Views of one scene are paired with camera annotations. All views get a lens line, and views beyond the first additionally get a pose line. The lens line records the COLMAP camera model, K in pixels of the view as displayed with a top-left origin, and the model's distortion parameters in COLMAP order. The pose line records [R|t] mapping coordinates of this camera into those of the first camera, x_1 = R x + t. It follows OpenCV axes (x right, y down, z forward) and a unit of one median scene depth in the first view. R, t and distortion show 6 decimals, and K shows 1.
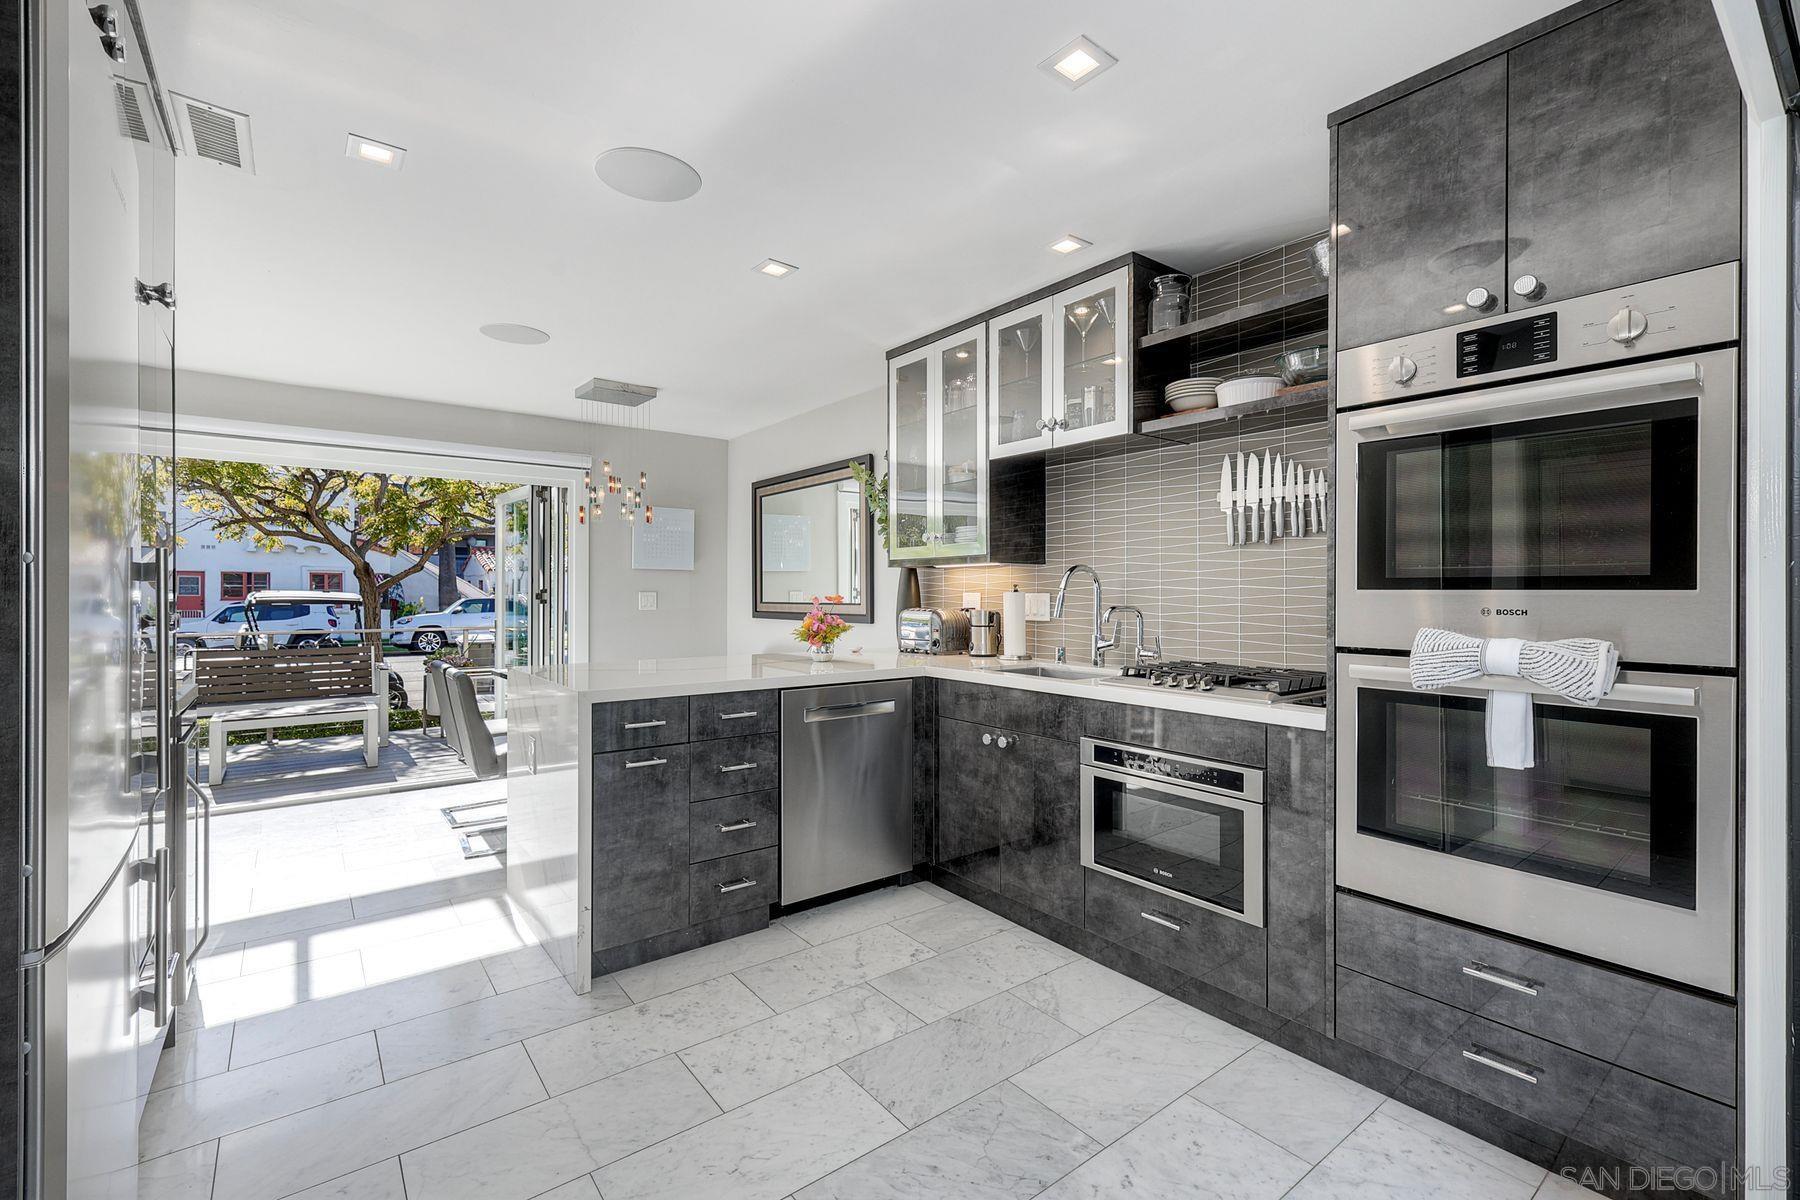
lens RADIAL K [[788.0, 0, 906.9], [0, 788.0, 591.4], [0, 0, 1]] dist [0.001839, -0.000237]
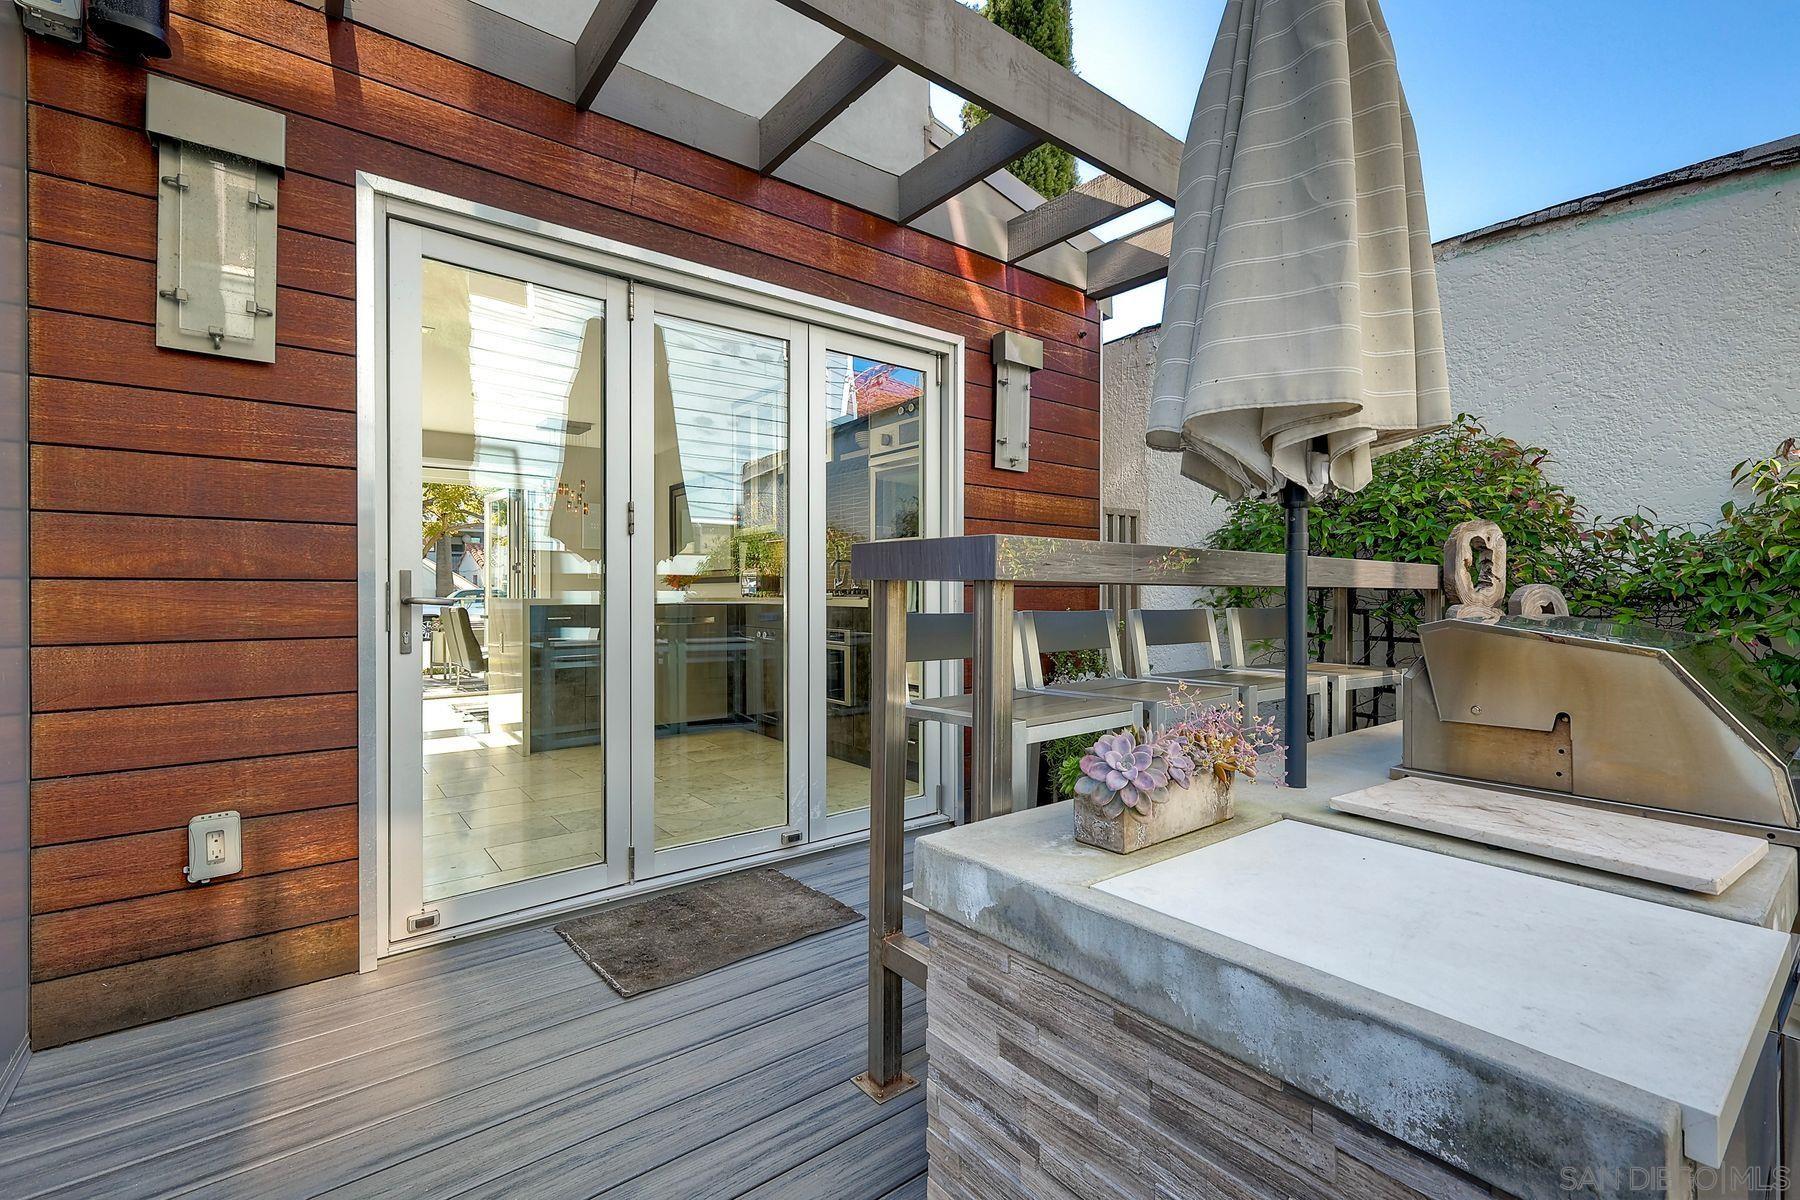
lens RADIAL K [[788.0, 0, 906.9], [0, 788.0, 591.4], [0, 0, 1]] dist [0.001839, -0.000237]
pose [[0.999981, 0.003615, 0.005077, 0.334340], [-0.003612, 0.999993, -0.000721, 0.072960], [-0.005079, 0.000702, 0.999987, -0.606078]]
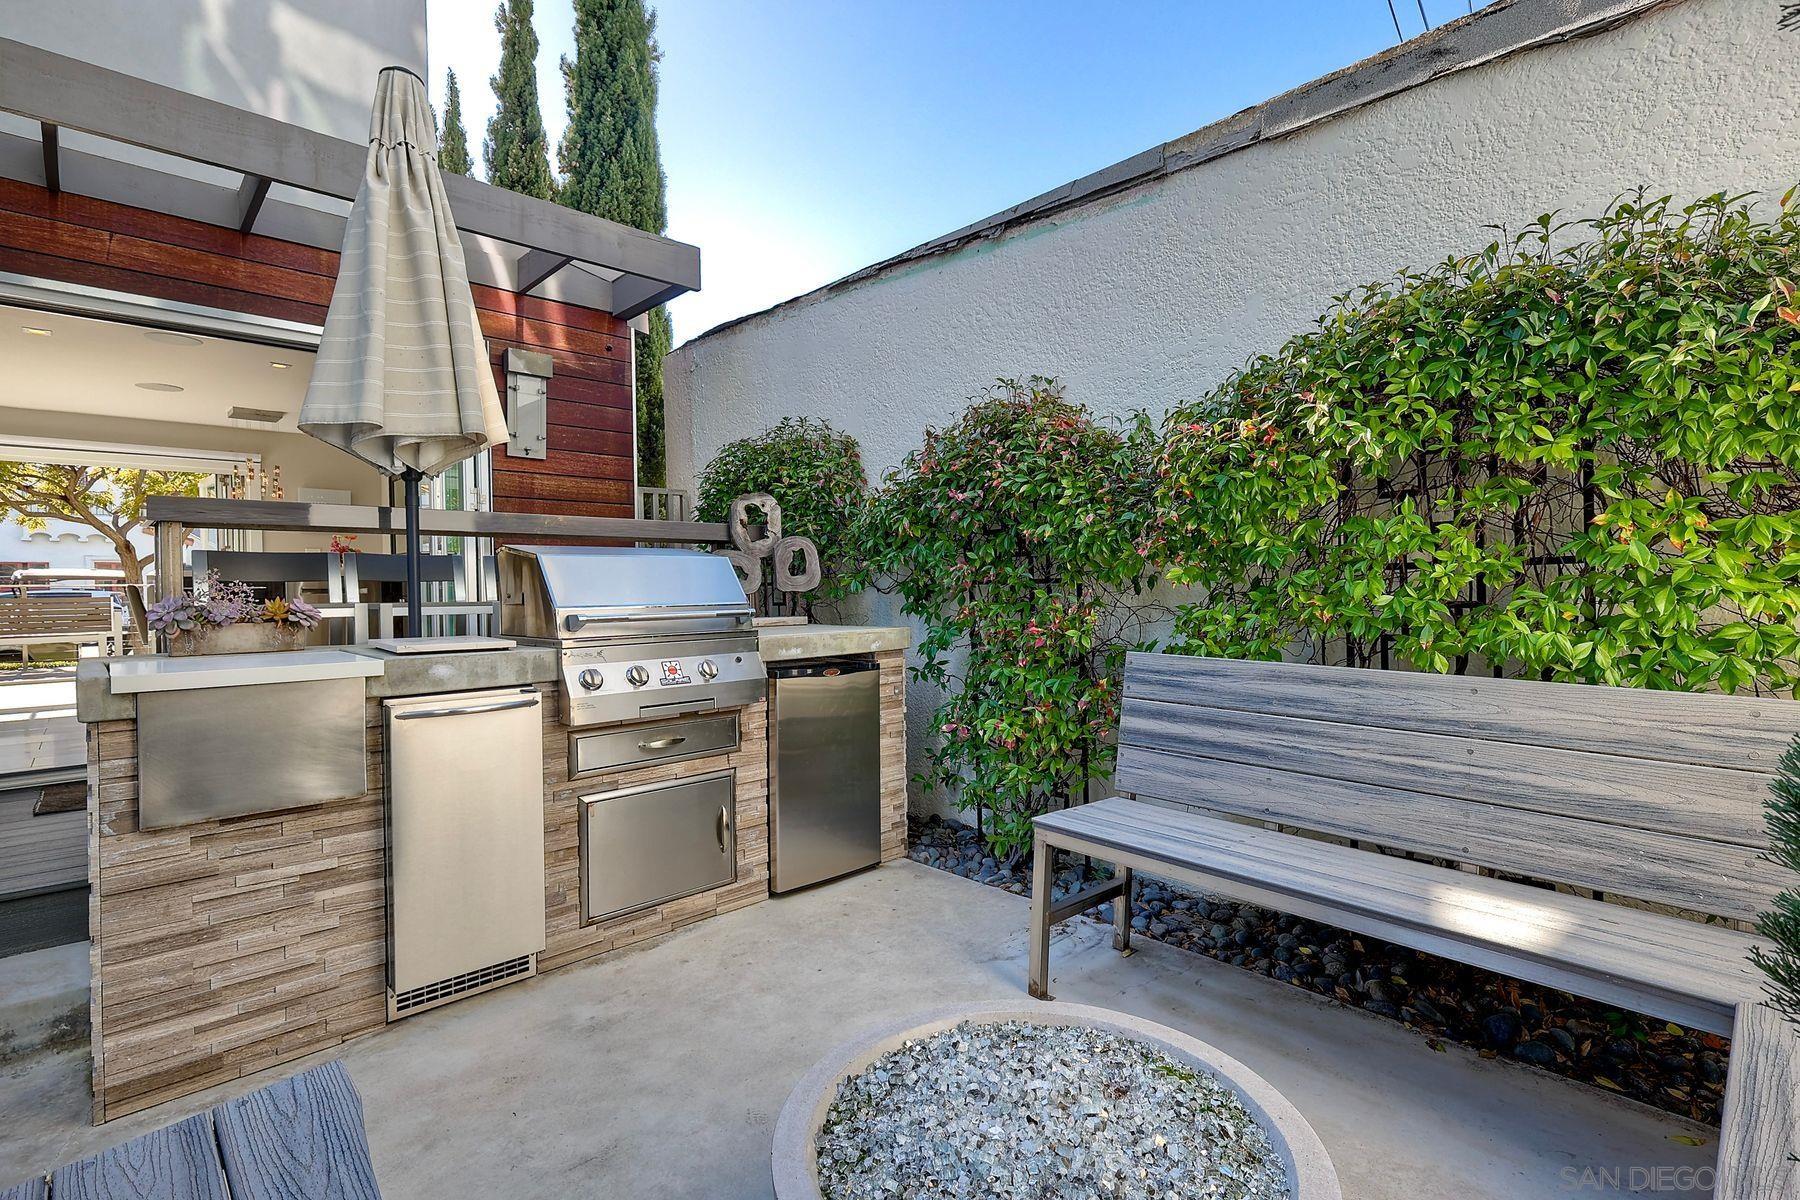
lens RADIAL K [[838.1, 0, 905.4], [0, 838.1, 593.1], [0, 0, 1]] dist [0.003978, 0.000184]
pose [[0.994048, -0.014523, 0.107968, 0.894325], [0.013572, 0.999862, 0.009545, 0.126560], [-0.108092, -0.008023, 0.994109, -0.985905]]
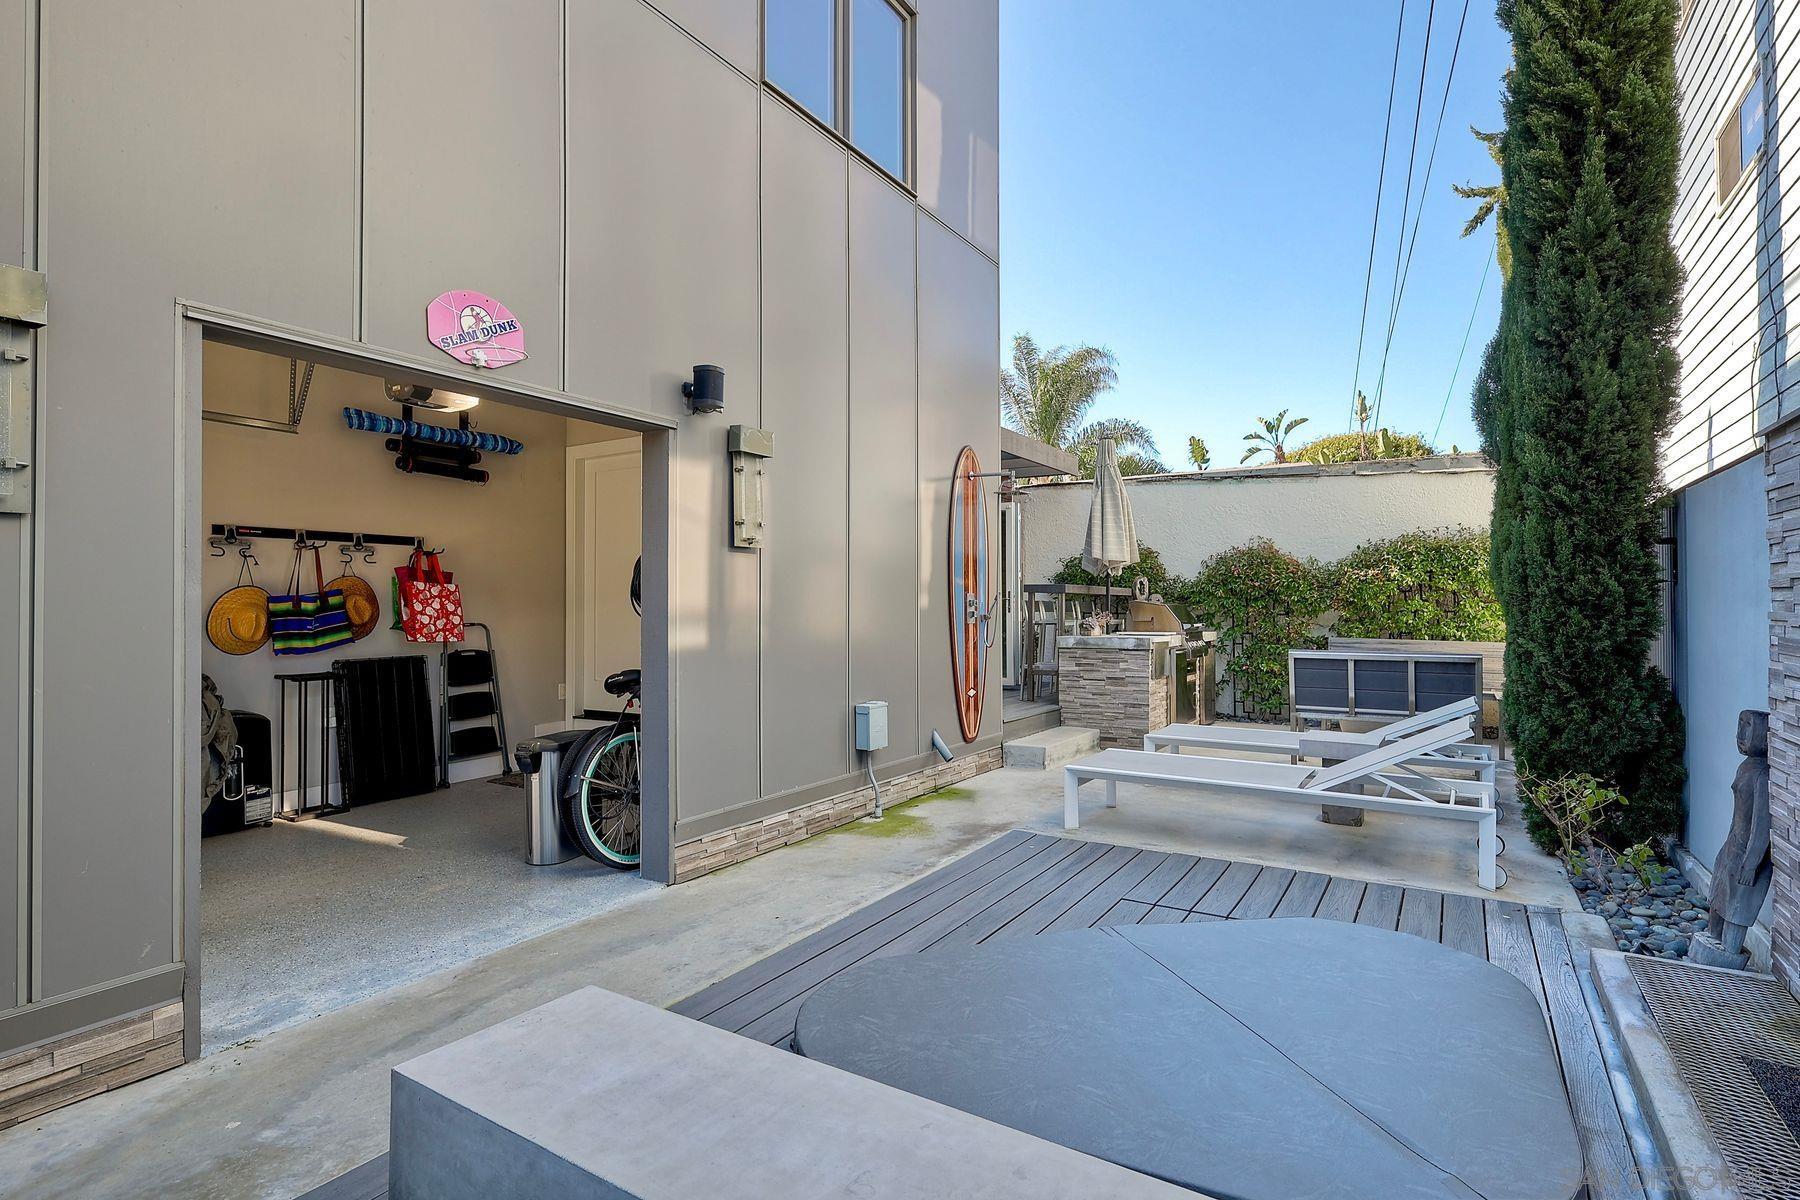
lens RADIAL K [[886.5, 0, 904.9], [0, 886.5, 592.6], [0, 0, 1]] dist [-0.000503, -0.000063]
pose [[0.938407, 0.004136, 0.345507, -0.733909], [0.001611, 0.999865, -0.016344, 0.101714], [-0.345528, 0.015894, 0.938274, -2.149034]]
